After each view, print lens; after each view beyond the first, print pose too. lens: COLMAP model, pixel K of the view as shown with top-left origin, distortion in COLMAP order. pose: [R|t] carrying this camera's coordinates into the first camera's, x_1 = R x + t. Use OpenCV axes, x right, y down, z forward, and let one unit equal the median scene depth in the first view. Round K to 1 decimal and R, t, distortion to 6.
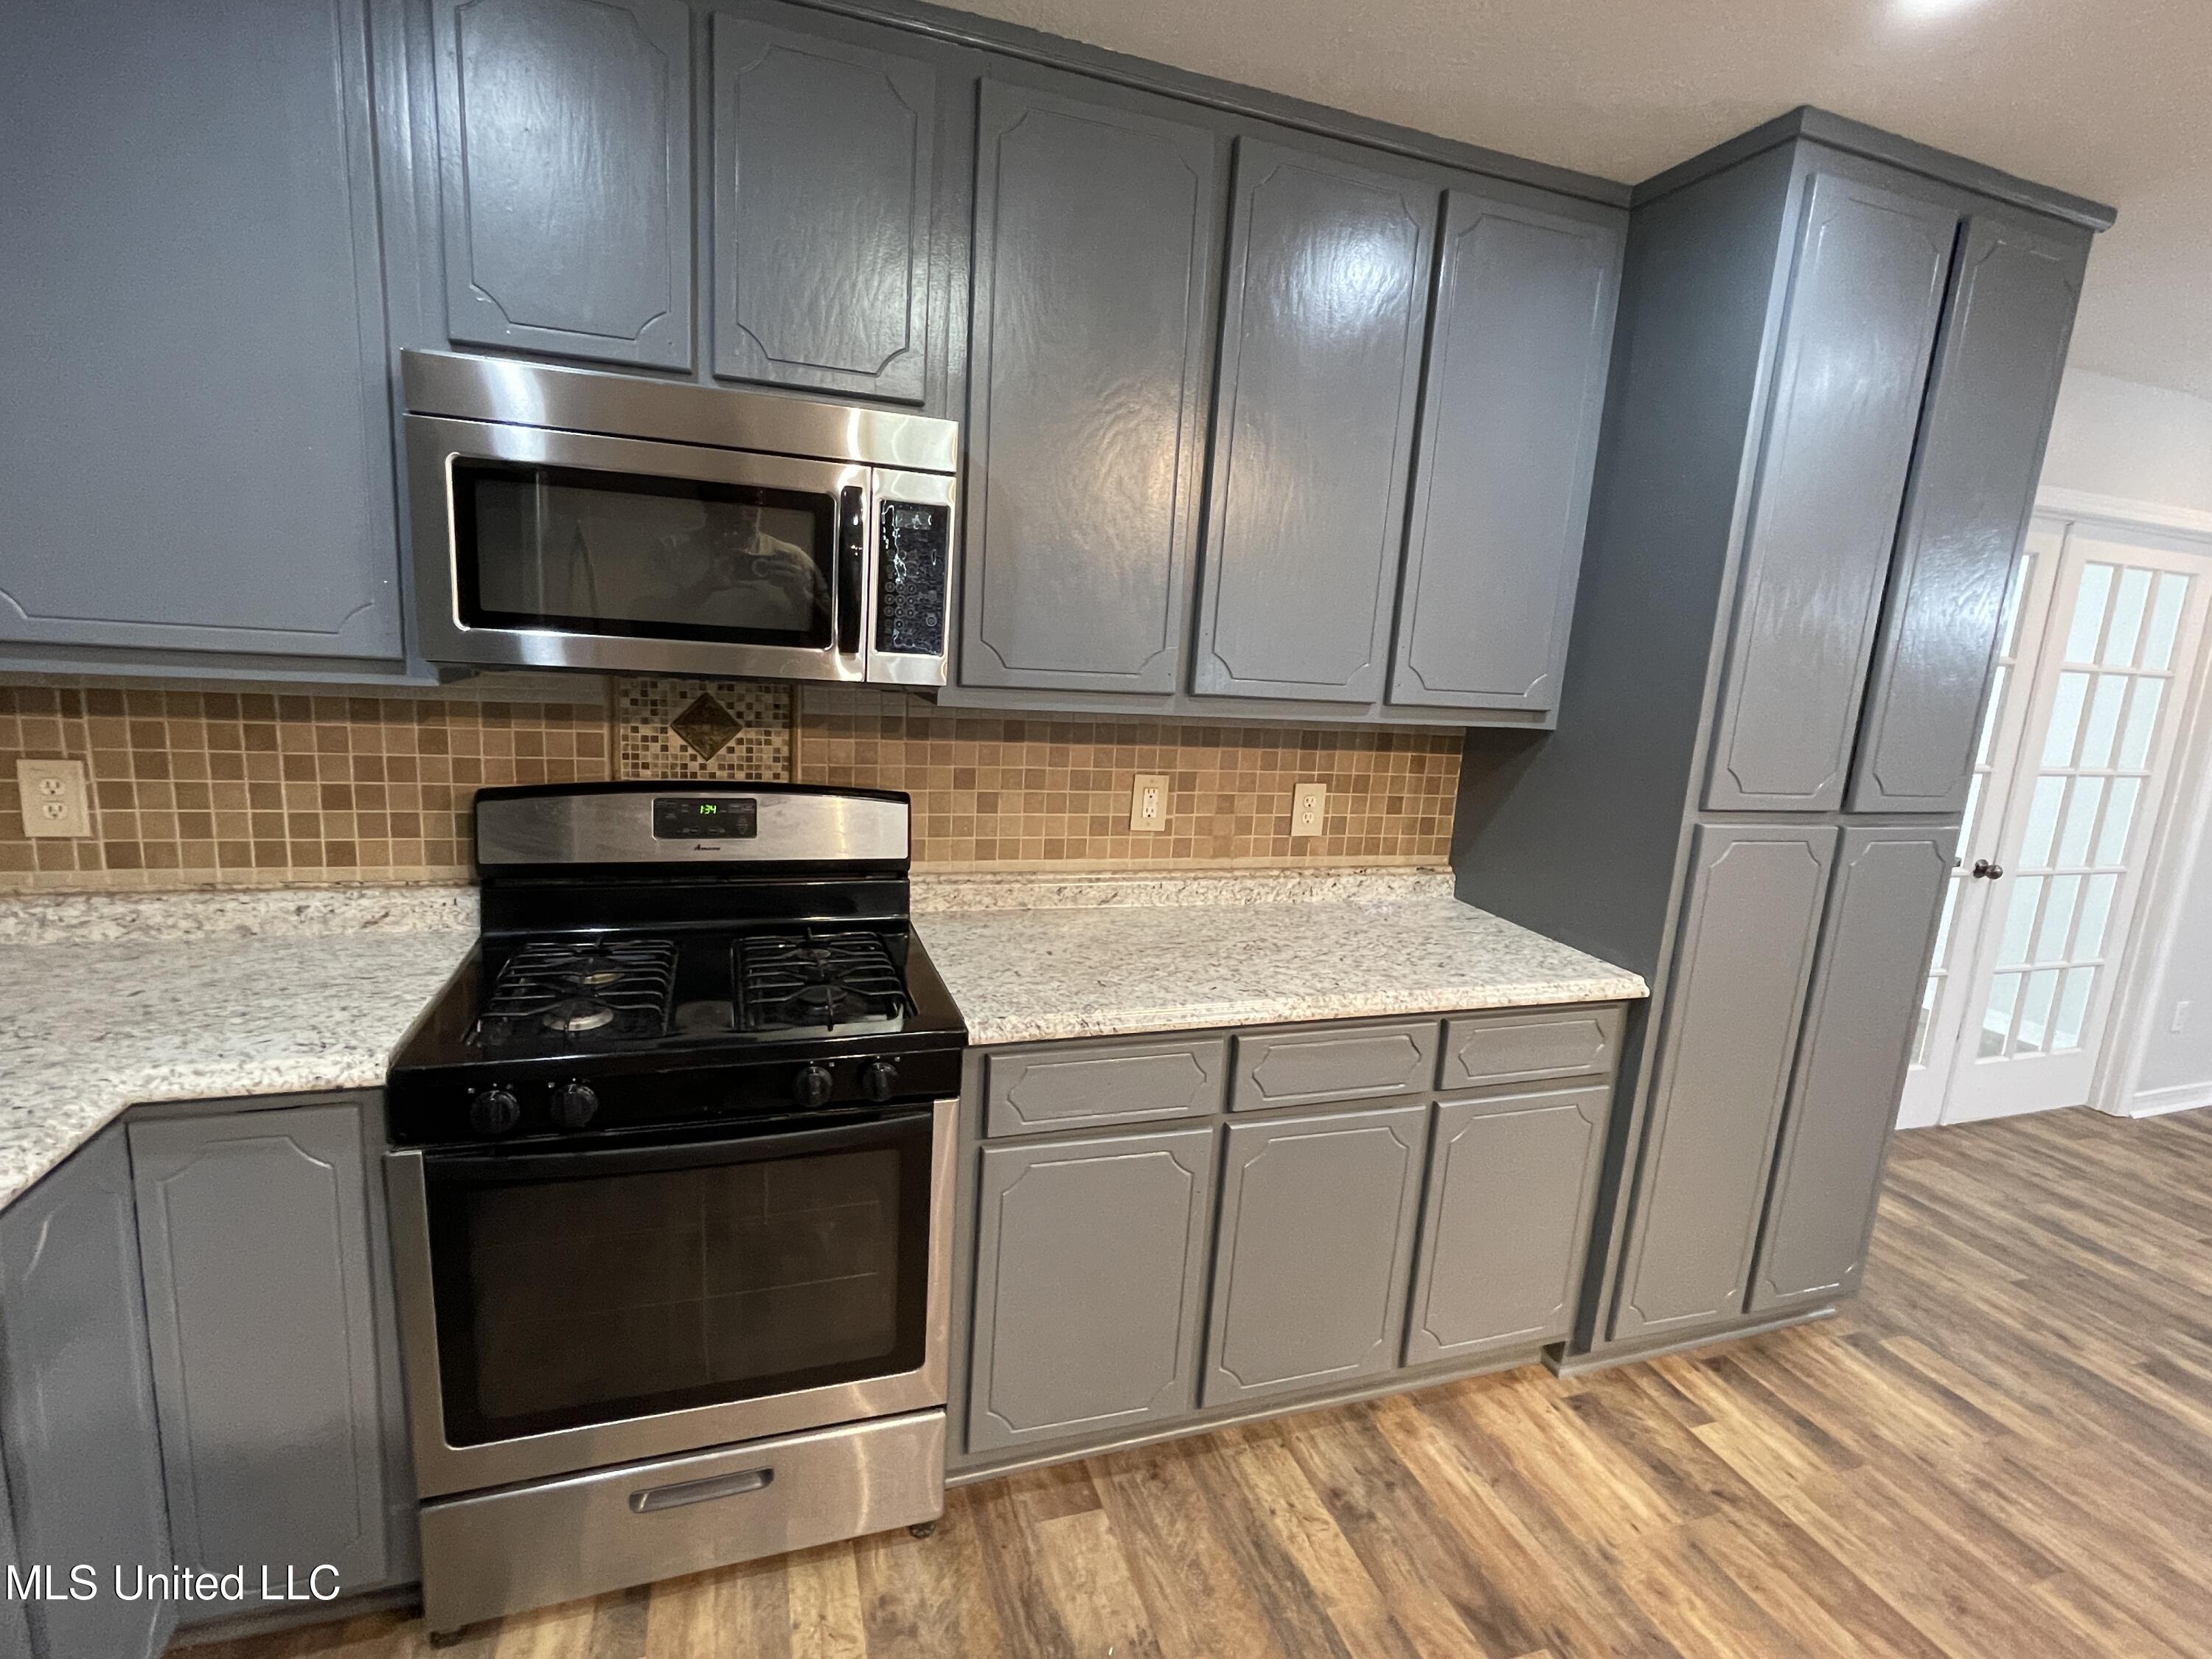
lens RADIAL K [[1047.0, 0, 1100.9], [0, 1047.0, 828.7], [0, 0, 1]] dist [-0.013602, 0.008234]
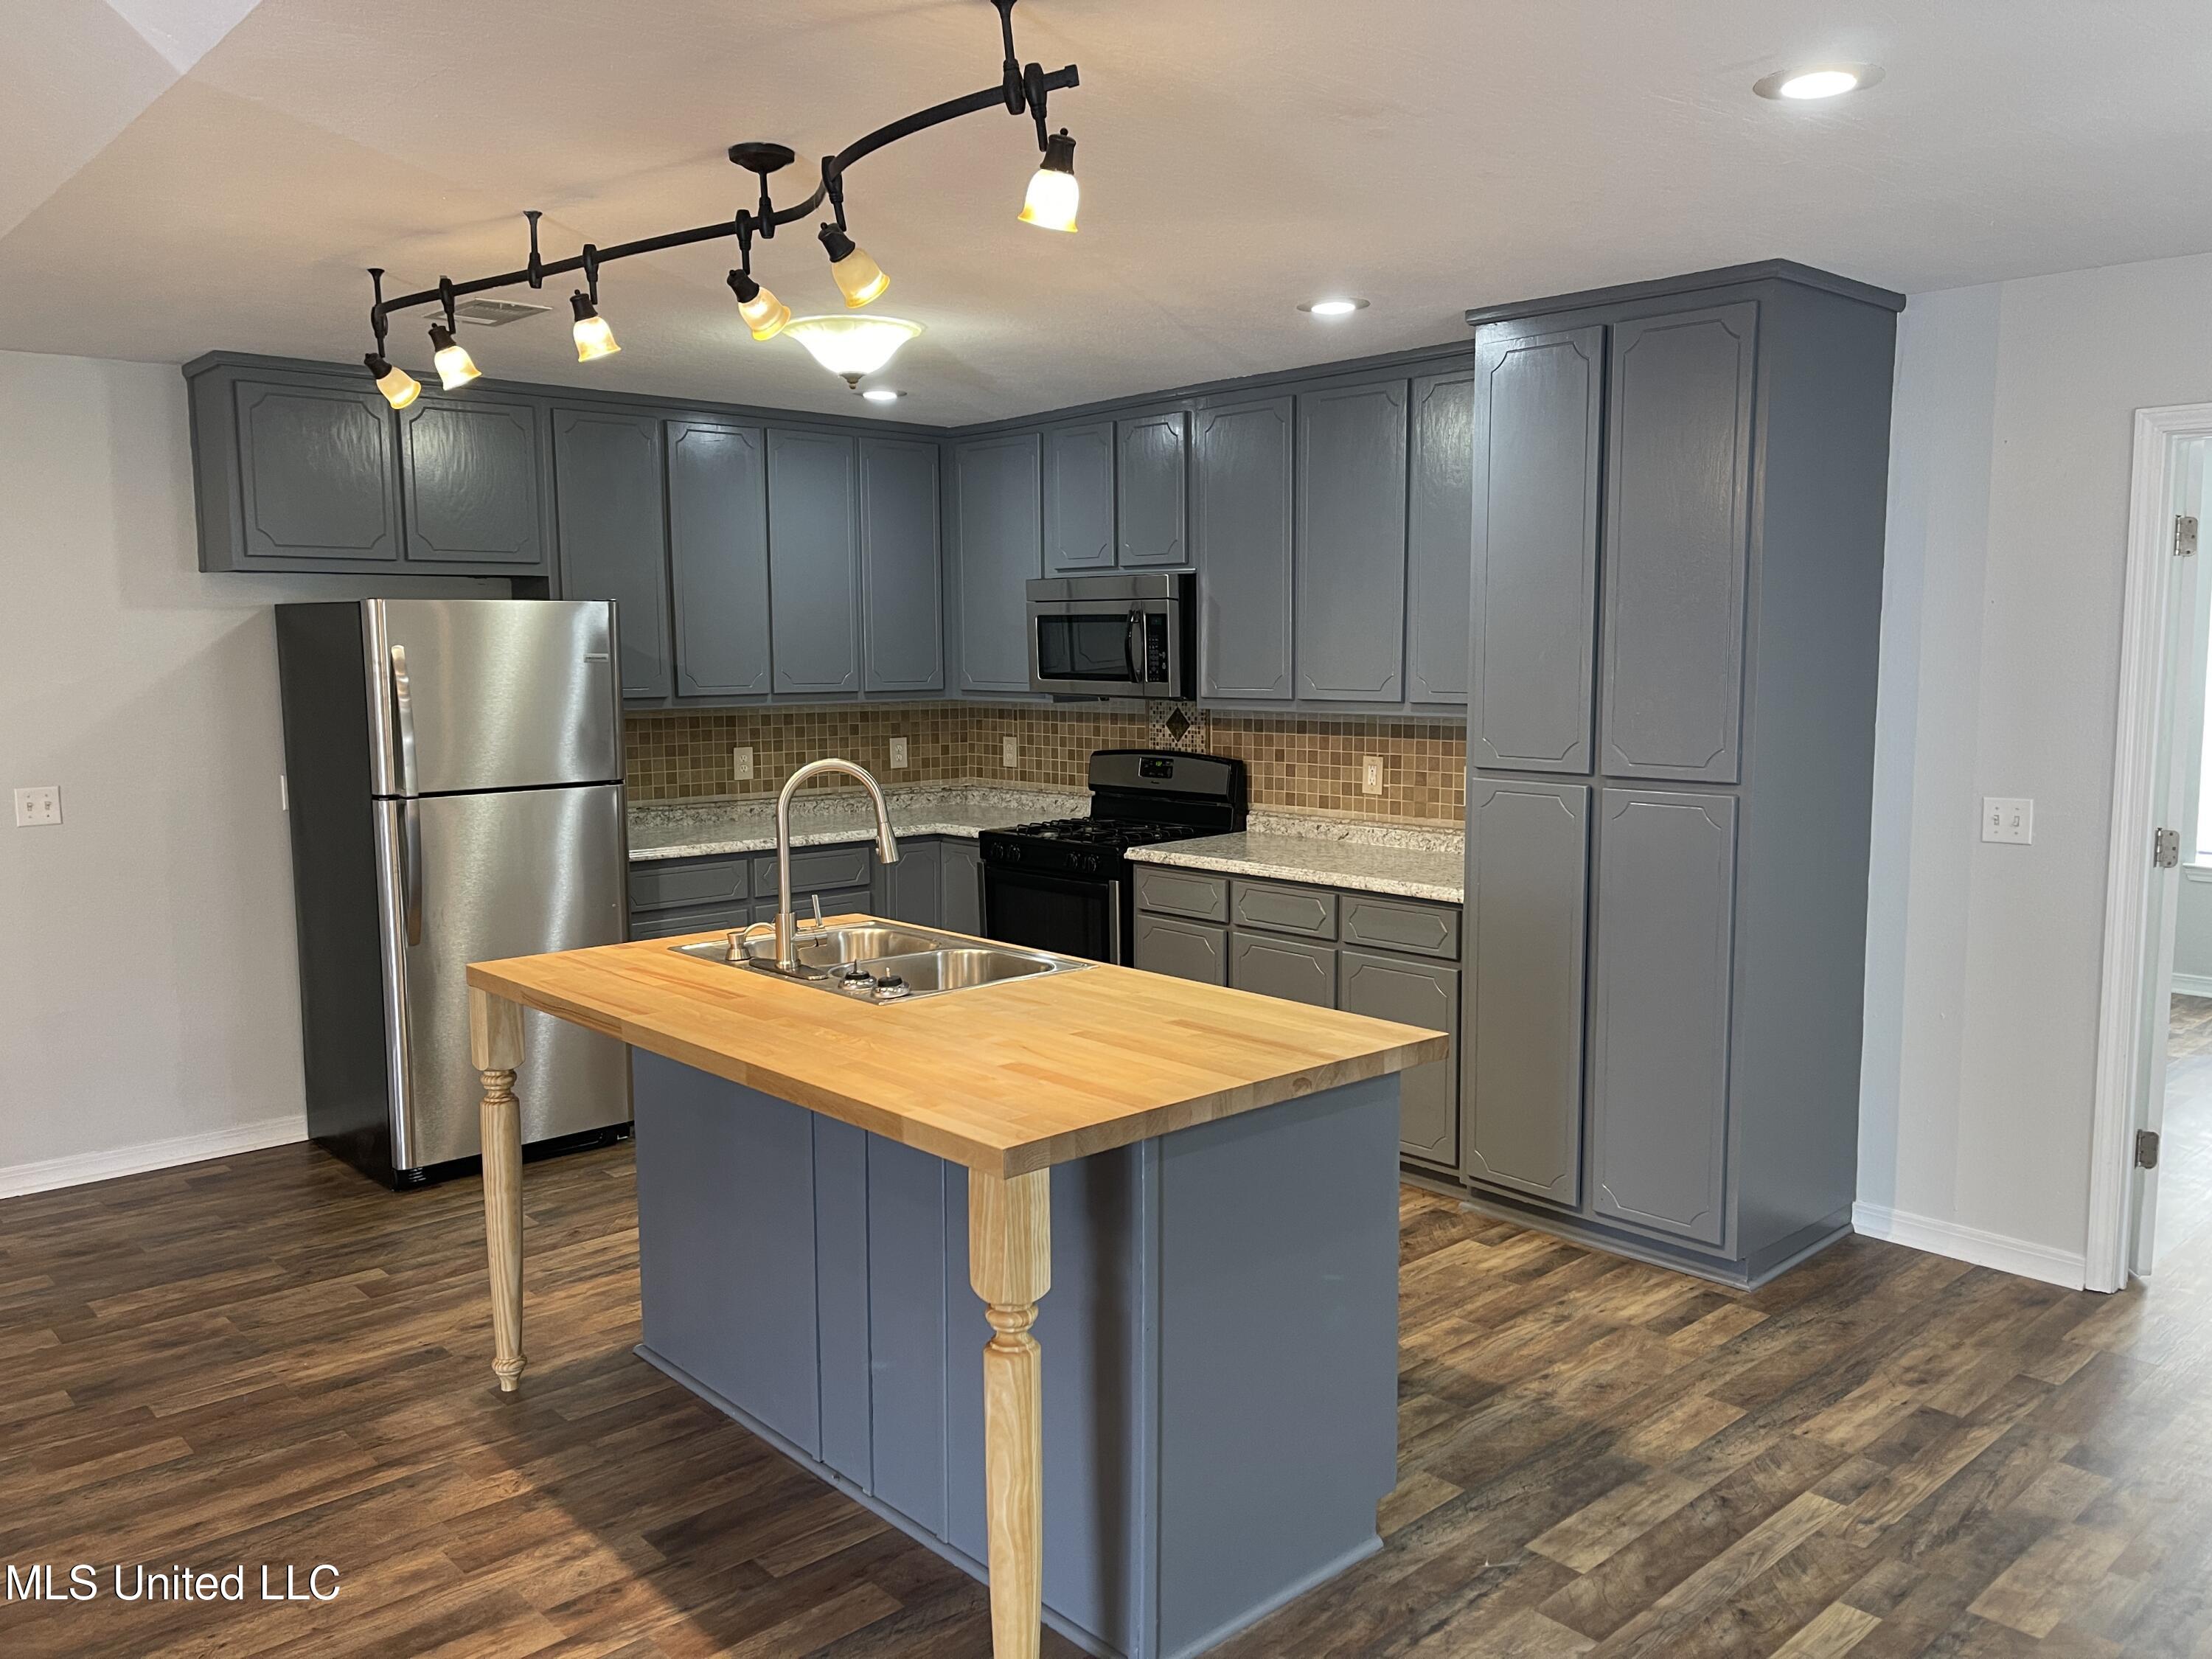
lens RADIAL K [[1676.3, 0, 1101.7], [0, 1676.3, 842.5], [0, 0, 1]] dist [0.024125, -0.006491]
pose [[0.395902, 0.043732, -0.917251, 2.495062], [-0.137389, 0.990443, -0.012078, 0.182228], [0.907957, 0.130802, 0.398127, -0.358622]]
